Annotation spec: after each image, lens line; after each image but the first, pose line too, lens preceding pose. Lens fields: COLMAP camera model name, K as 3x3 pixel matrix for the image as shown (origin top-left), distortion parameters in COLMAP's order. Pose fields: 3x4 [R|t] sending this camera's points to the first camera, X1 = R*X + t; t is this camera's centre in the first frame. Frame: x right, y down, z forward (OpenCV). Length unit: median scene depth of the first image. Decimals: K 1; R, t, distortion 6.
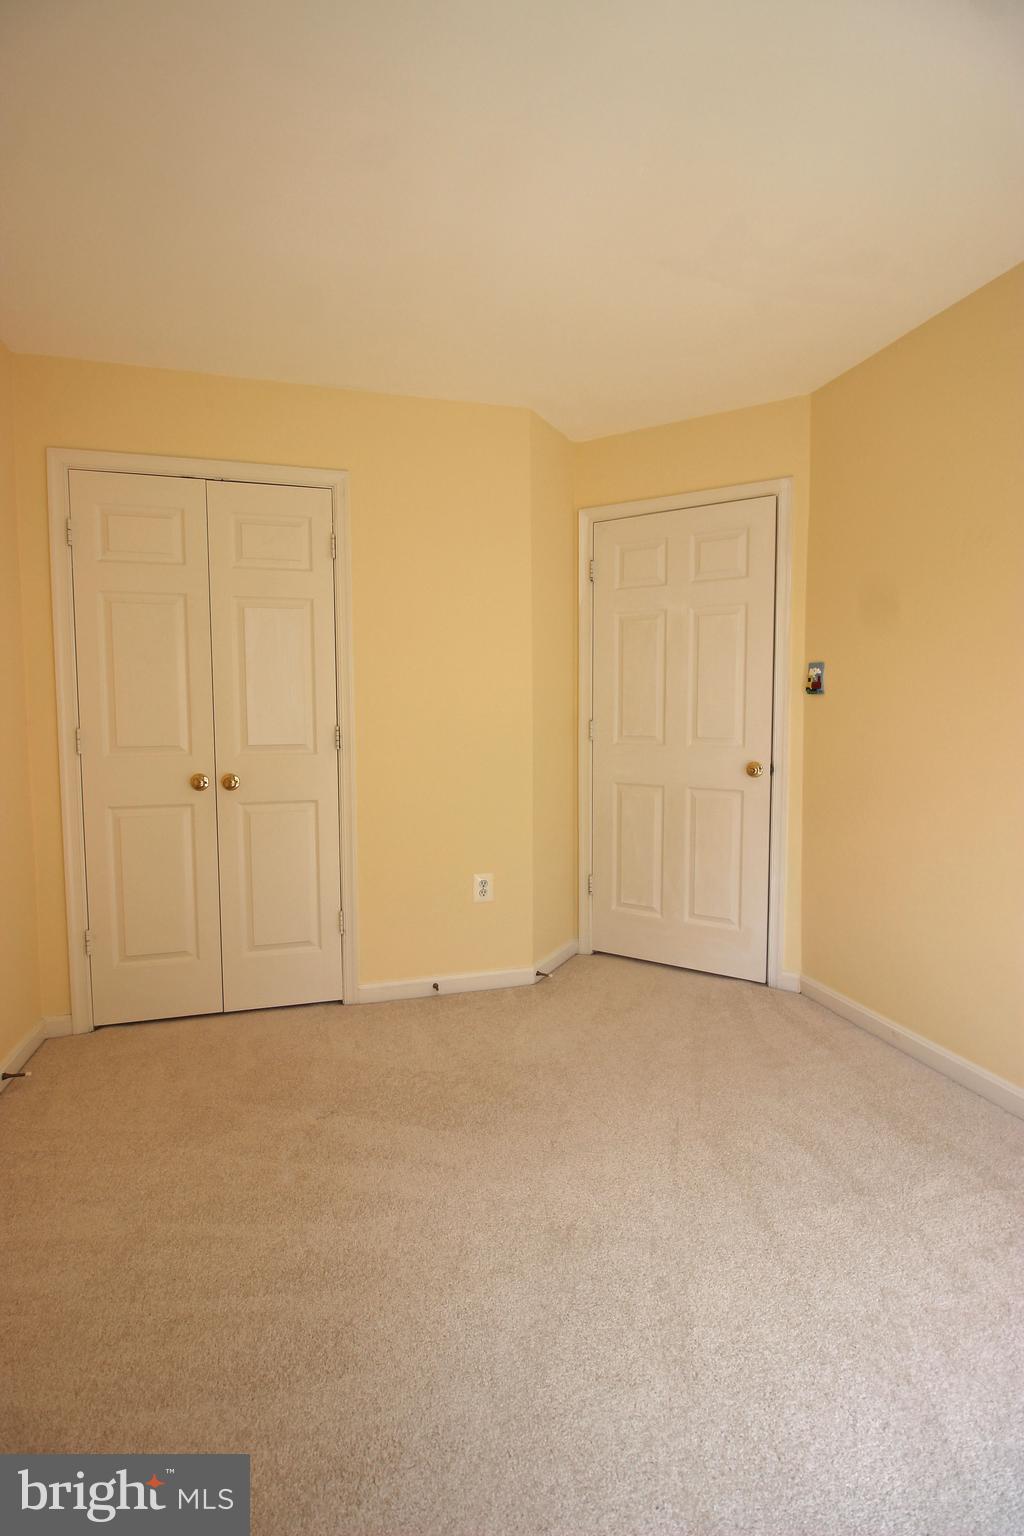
lens RADIAL K [[721.5, 0, 508.9], [0, 721.5, 761.8], [0, 0, 1]] dist [-0.000353, -0.001182]
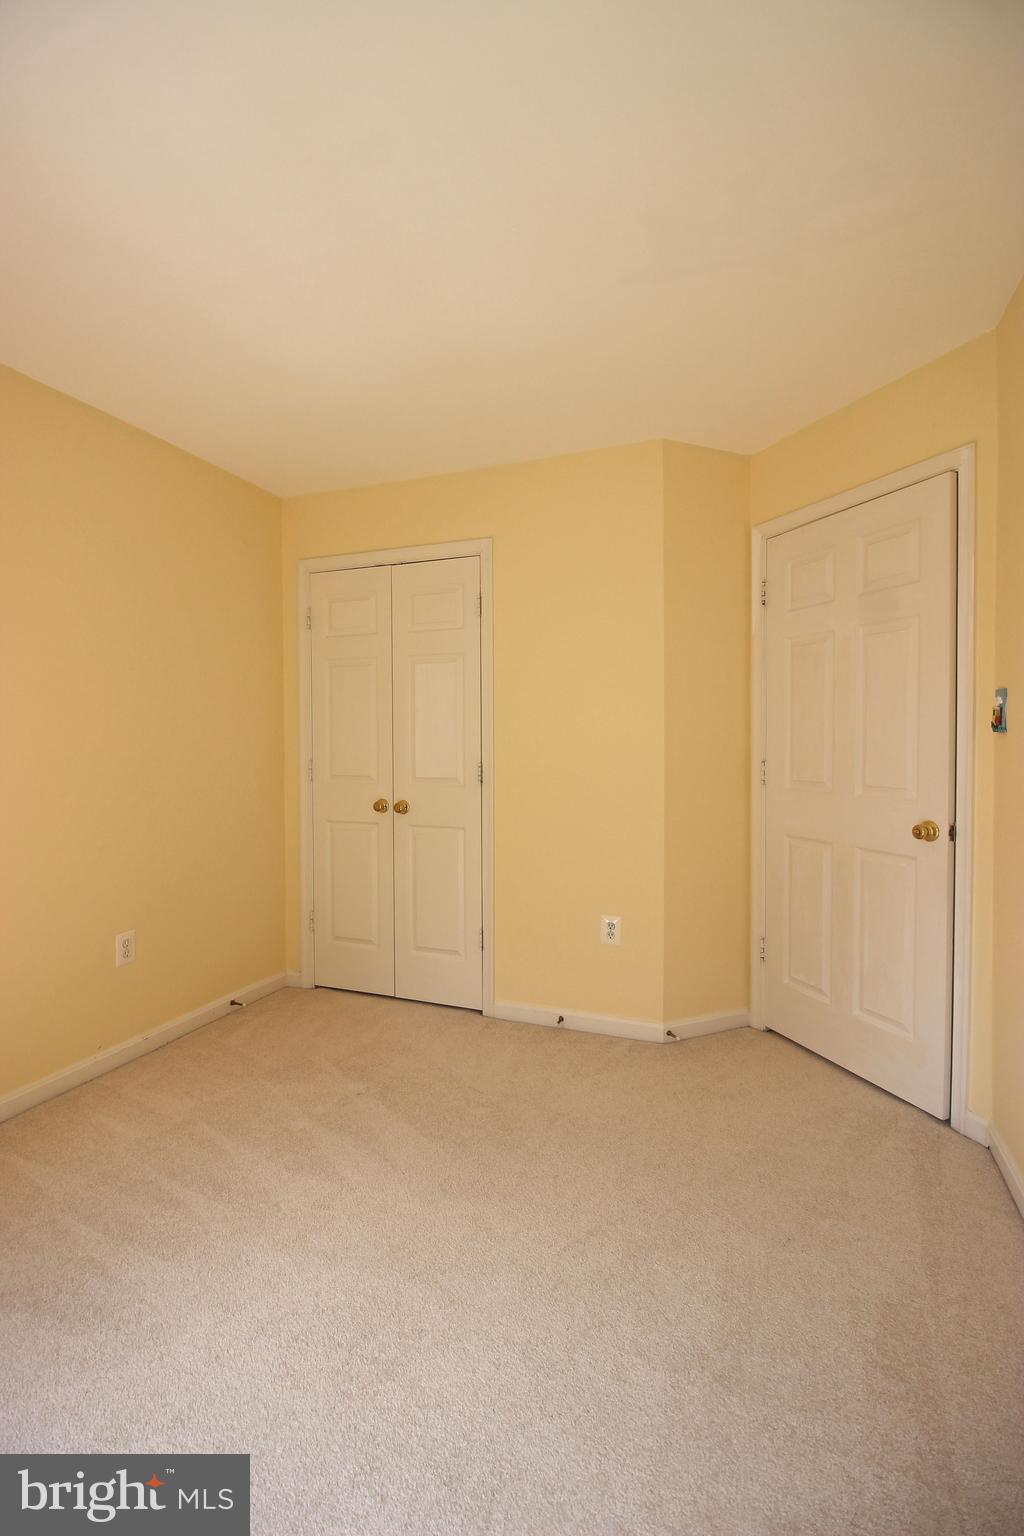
lens RADIAL K [[721.5, 0, 510.0], [0, 721.5, 765.7], [0, 0, 1]] dist [-0.000353, -0.001182]
pose [[0.794921, 0.023078, -0.606274, 0.455892], [-0.045746, 0.998712, -0.021965, -0.021854], [0.604986, 0.045195, 0.794953, 0.128419]]
